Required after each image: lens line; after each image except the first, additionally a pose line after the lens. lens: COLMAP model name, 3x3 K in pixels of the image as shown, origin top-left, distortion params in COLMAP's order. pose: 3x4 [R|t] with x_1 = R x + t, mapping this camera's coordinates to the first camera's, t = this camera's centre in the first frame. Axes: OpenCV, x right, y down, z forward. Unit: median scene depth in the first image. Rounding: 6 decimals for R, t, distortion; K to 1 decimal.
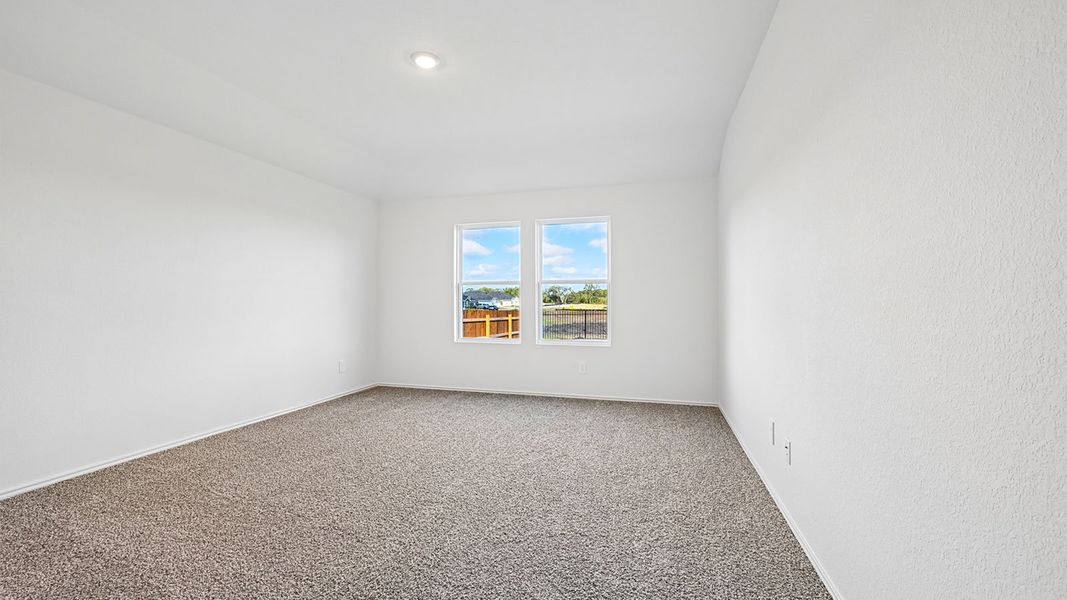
lens RADIAL K [[429.3, 0, 533.5], [0, 429.3, 300.0], [0, 0, 1]] dist [0.035715, 0.000035]
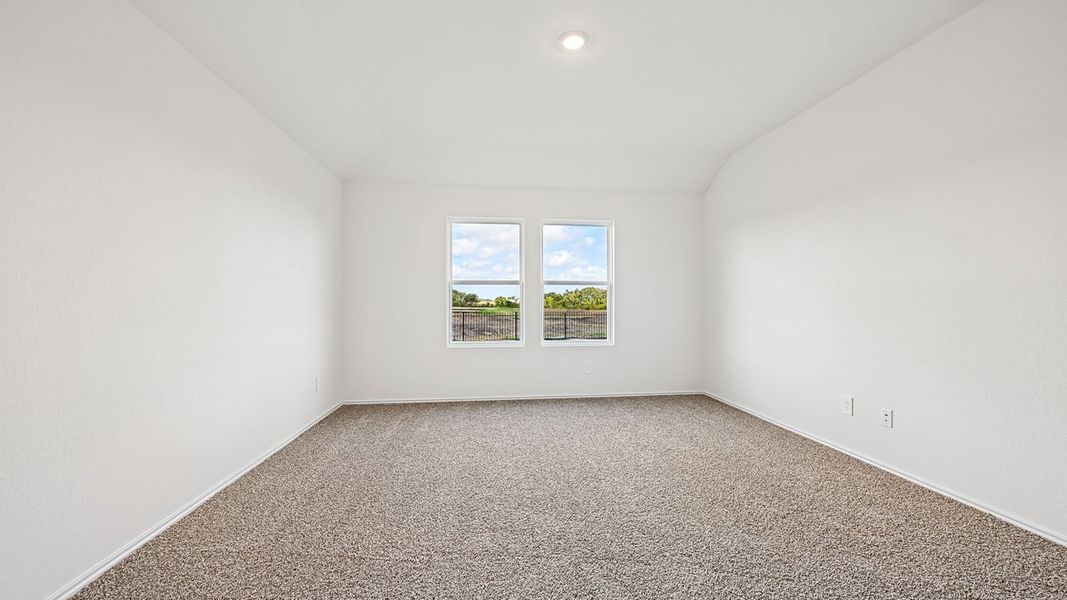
lens RADIAL K [[429.6, 0, 532.1], [0, 429.6, 295.8], [0, 0, 1]] dist [-0.000320, 0.000004]
pose [[0.917839, 0.004998, 0.396921, -0.399390], [0.000485, 0.999906, -0.013713, 0.001229], [-0.396952, 0.012779, 0.917751, 0.110424]]
